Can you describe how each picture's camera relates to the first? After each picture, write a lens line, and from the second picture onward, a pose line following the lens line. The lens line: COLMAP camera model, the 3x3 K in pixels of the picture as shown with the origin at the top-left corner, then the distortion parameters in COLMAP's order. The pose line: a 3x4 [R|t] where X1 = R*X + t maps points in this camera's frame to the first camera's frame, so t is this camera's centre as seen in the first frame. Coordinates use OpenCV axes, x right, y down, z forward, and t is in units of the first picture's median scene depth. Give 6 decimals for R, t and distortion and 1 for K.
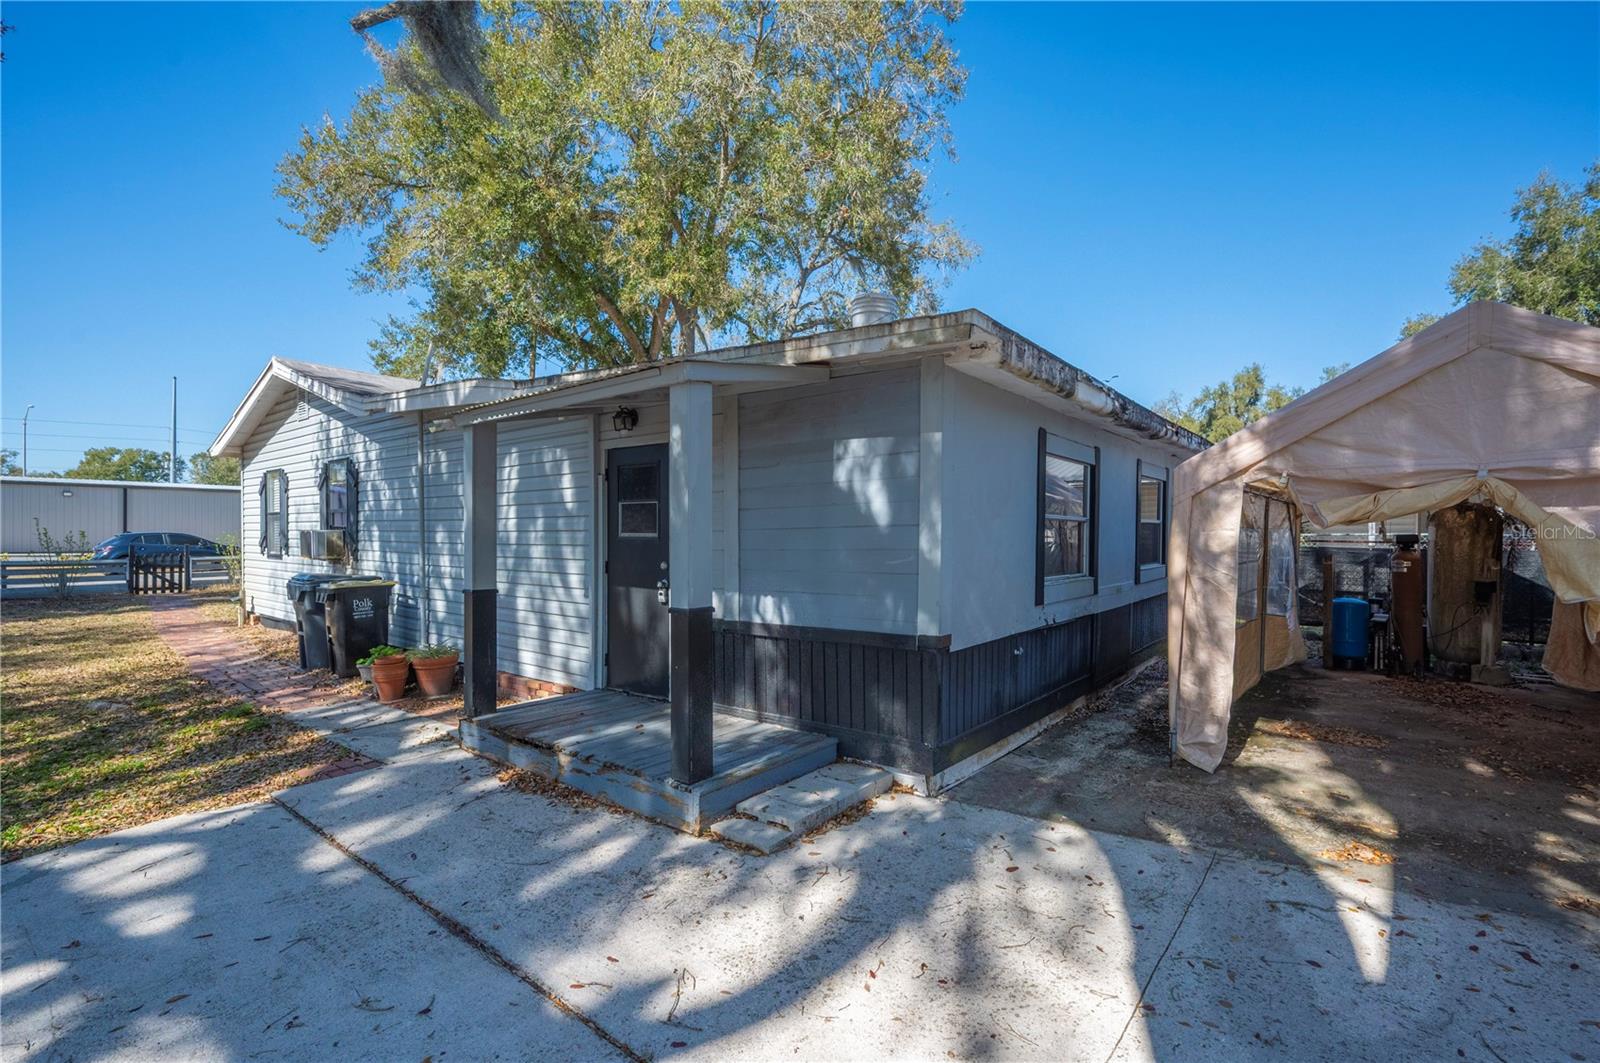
lens RADIAL K [[739.2, 0, 797.3], [0, 739.2, 532.5], [0, 0, 1]] dist [0.004807, -0.000590]
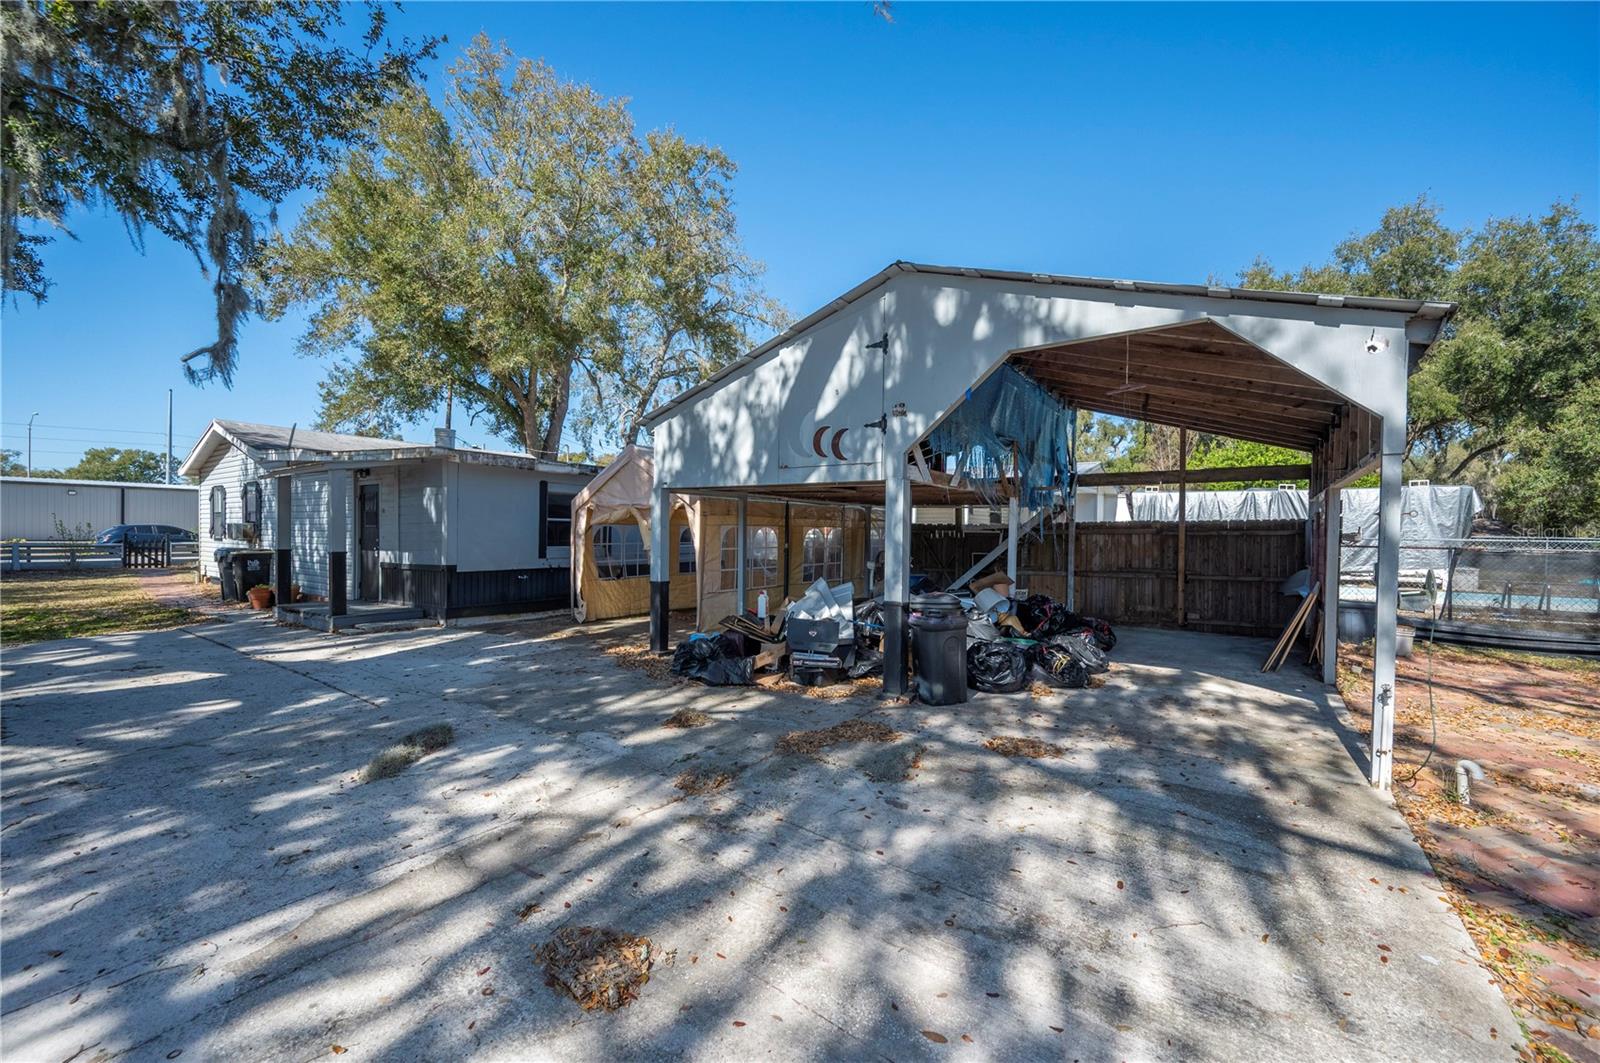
lens RADIAL K [[651.0, 0, 803.1], [0, 651.0, 533.3], [0, 0, 1]] dist [0.000486, 0.000590]
pose [[0.997573, 0.008221, 0.069146, 0.436345], [-0.008438, 0.999960, 0.002837, 0.003831], [-0.069120, -0.003414, 0.997603, -0.469169]]
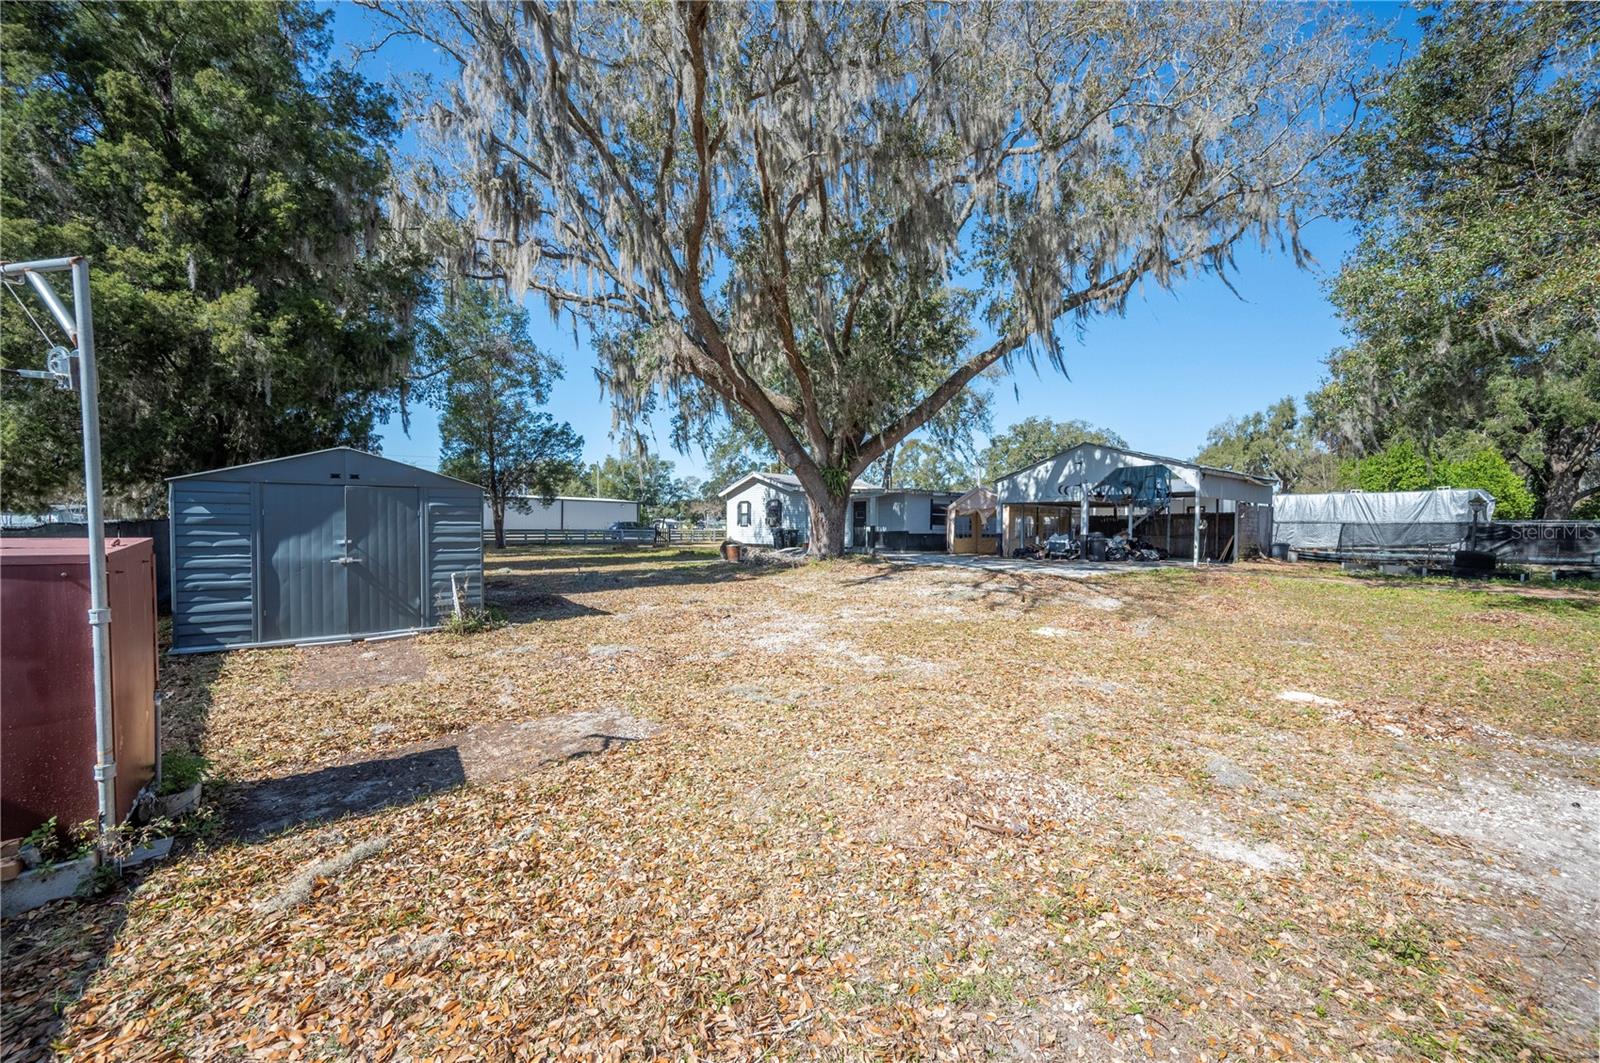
lens RADIAL K [[651.0, 0, 792.8], [0, 651.0, 518.9], [0, 0, 1]] dist [0.000486, 0.000590]
pose [[0.977954, 0.003109, -0.208798, 0.147924], [-0.006802, 0.999833, -0.016970, 0.046953], [0.208710, 0.018016, 0.977812, -1.825844]]
